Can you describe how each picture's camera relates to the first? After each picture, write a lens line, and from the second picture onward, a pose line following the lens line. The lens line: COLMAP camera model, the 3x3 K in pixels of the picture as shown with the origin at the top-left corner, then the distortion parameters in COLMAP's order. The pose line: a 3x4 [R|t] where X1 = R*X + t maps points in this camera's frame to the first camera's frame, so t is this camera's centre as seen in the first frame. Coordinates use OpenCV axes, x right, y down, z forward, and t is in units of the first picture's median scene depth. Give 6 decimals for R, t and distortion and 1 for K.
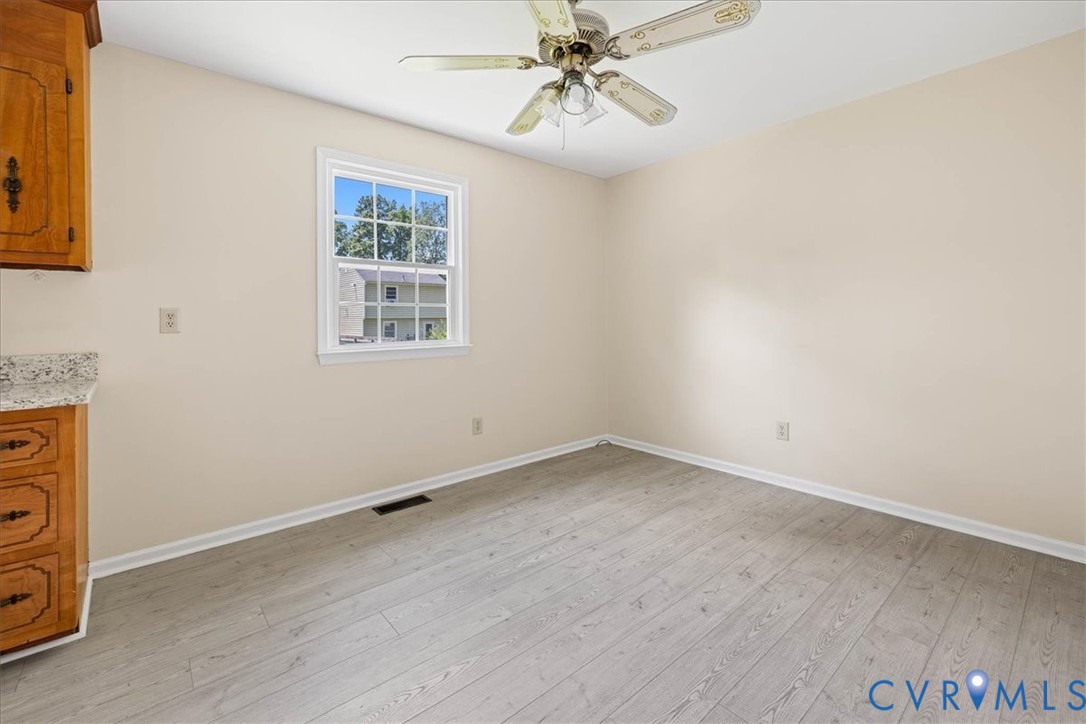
lens RADIAL K [[470.3, 0, 536.9], [0, 470.3, 319.2], [0, 0, 1]] dist [0.002100, 0.000359]
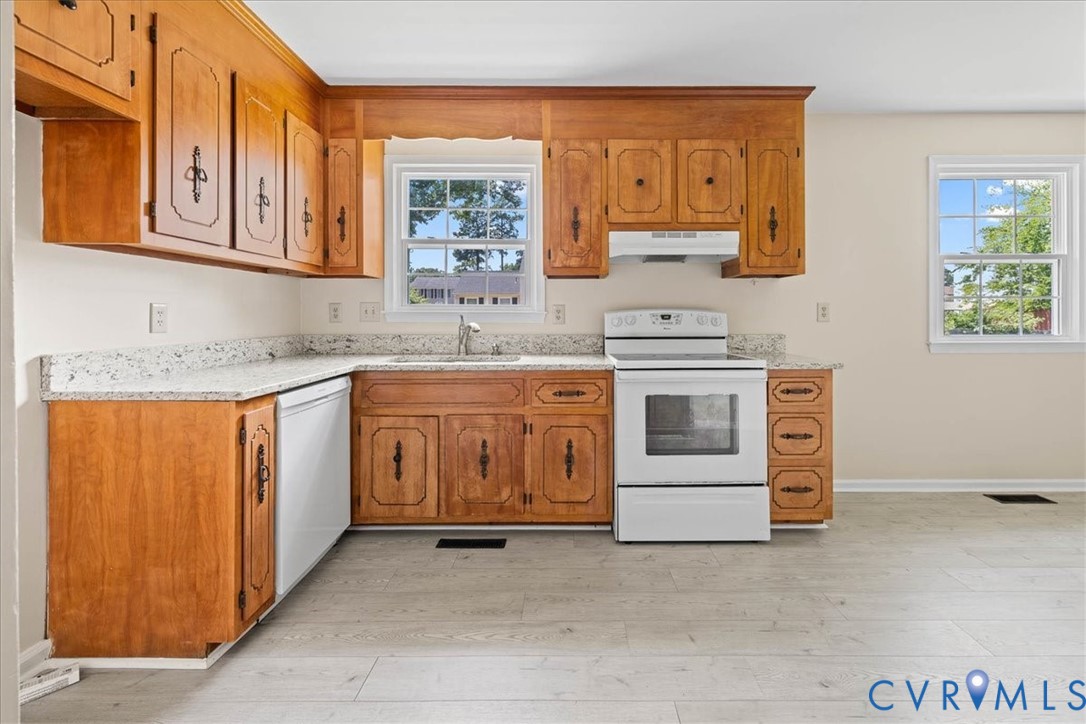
lens RADIAL K [[465.3, 0, 572.7], [0, 465.3, 316.3], [0, 0, 1]] dist [-0.000828, 0.000013]
pose [[0.761208, 0.011002, -0.648415, -0.574649], [-0.005515, 0.999930, 0.010492, 0.005406], [0.648485, -0.004411, 0.761215, -0.551674]]
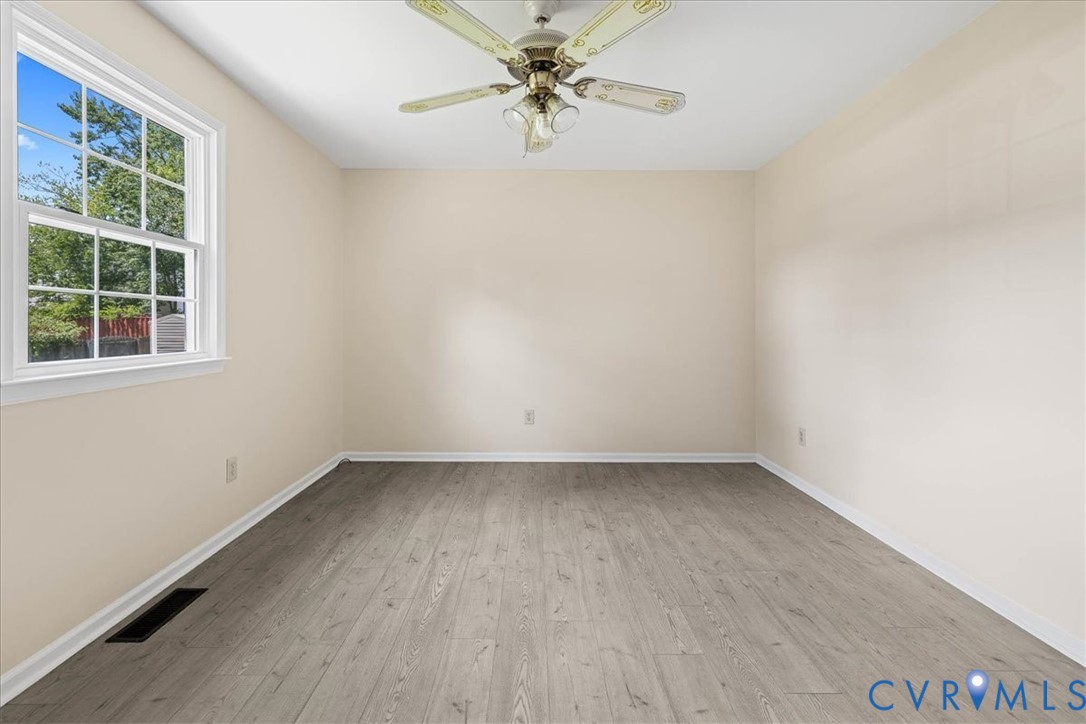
lens RADIAL K [[462.7, 0, 539.0], [0, 462.7, 327.4], [0, 0, 1]] dist [0.001132, 0.000340]
pose [[0.643566, 0.011893, 0.765298, -0.681197], [-0.013700, 0.999898, -0.004018, 0.008444], [-0.765268, -0.007899, 0.643663, 0.329703]]
